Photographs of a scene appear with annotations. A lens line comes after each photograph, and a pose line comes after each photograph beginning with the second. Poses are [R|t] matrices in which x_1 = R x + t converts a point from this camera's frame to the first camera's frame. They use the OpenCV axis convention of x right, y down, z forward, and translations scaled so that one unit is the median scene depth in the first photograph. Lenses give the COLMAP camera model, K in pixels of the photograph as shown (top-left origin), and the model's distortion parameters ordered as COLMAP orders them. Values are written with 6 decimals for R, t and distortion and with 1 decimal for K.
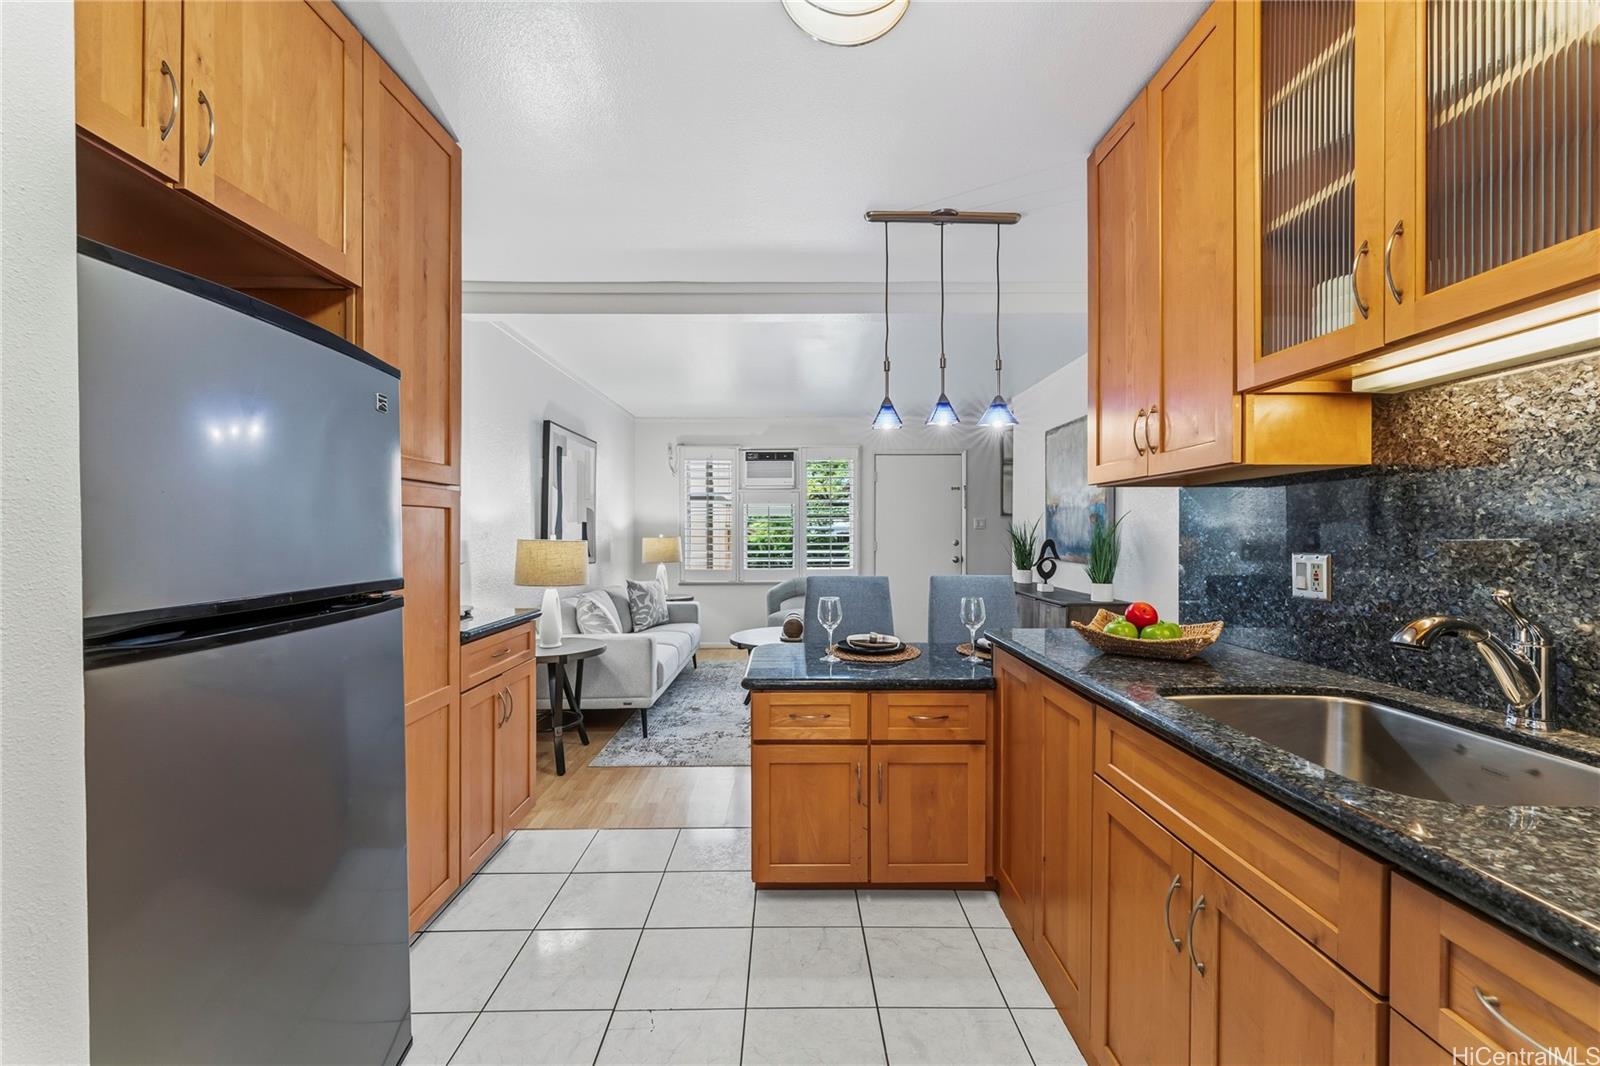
lens RADIAL K [[641.2, 0, 794.4], [0, 641.2, 539.7], [0, 0, 1]] dist [-0.004050, -0.000298]
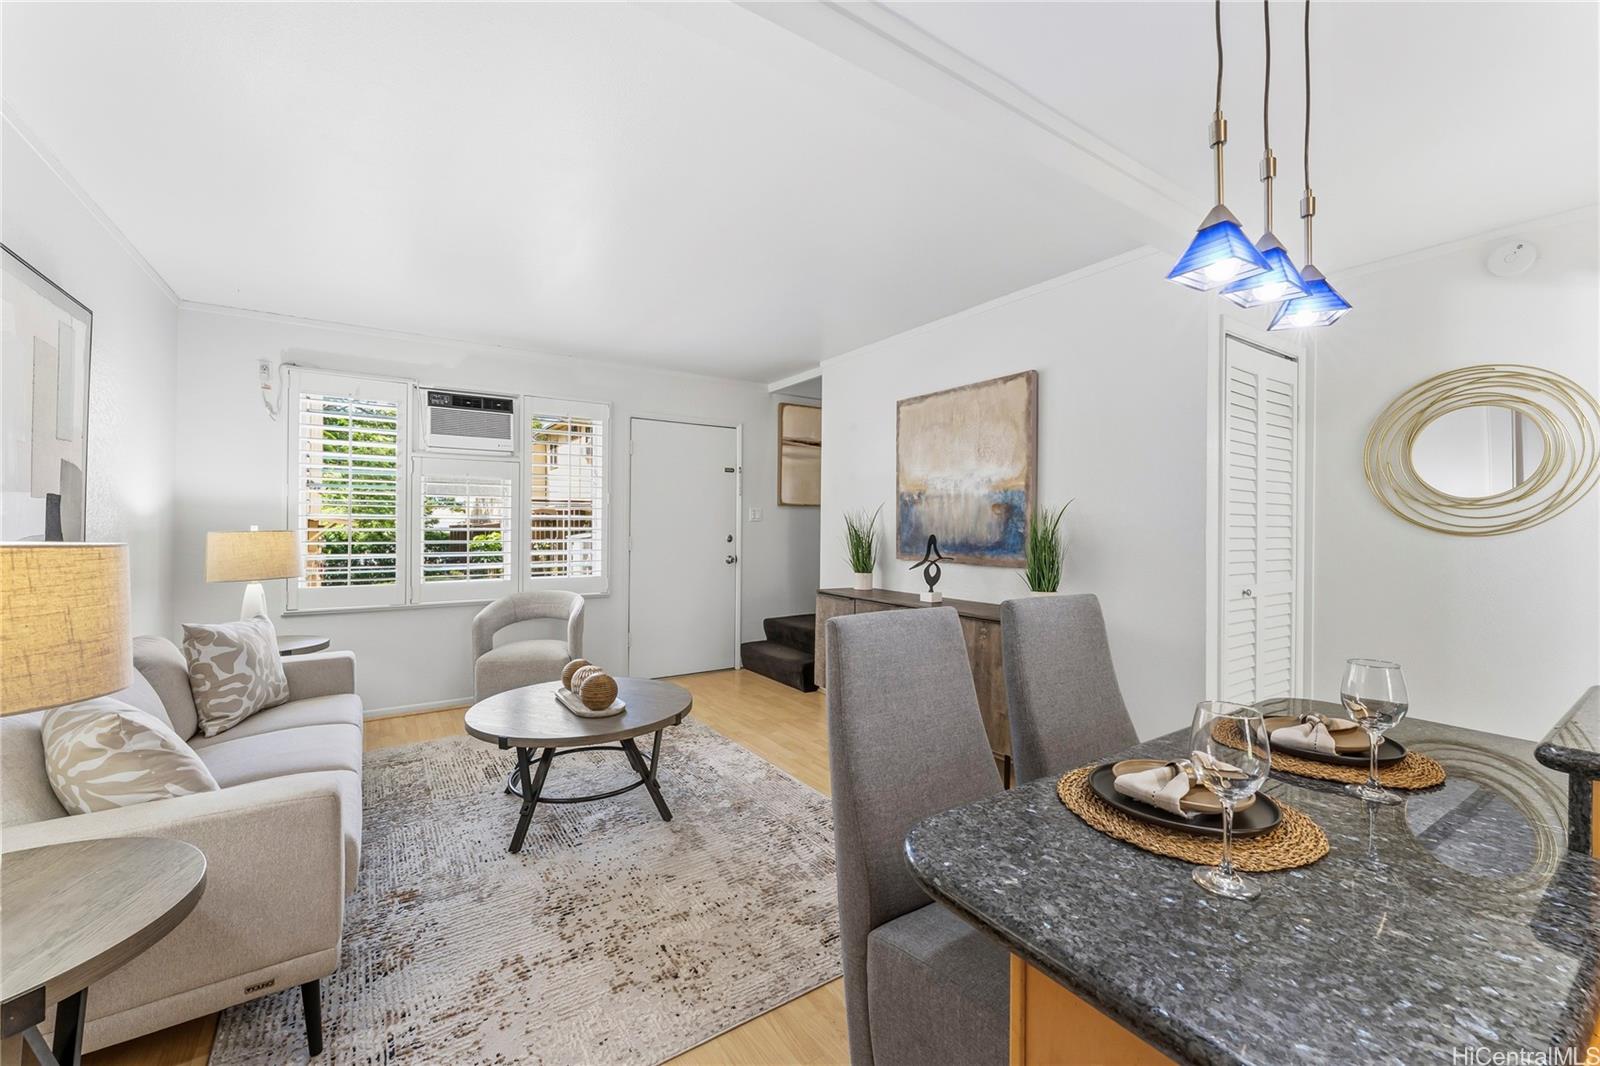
lens RADIAL K [[641.2, 0, 803.2], [0, 641.2, 526.2], [0, 0, 1]] dist [-0.004050, -0.000298]
pose [[0.829939, 0.005618, 0.557825, -0.382329], [0.000202, 0.999946, -0.010371, -0.006675], [-0.557854, 0.008720, 0.829894, 0.961045]]
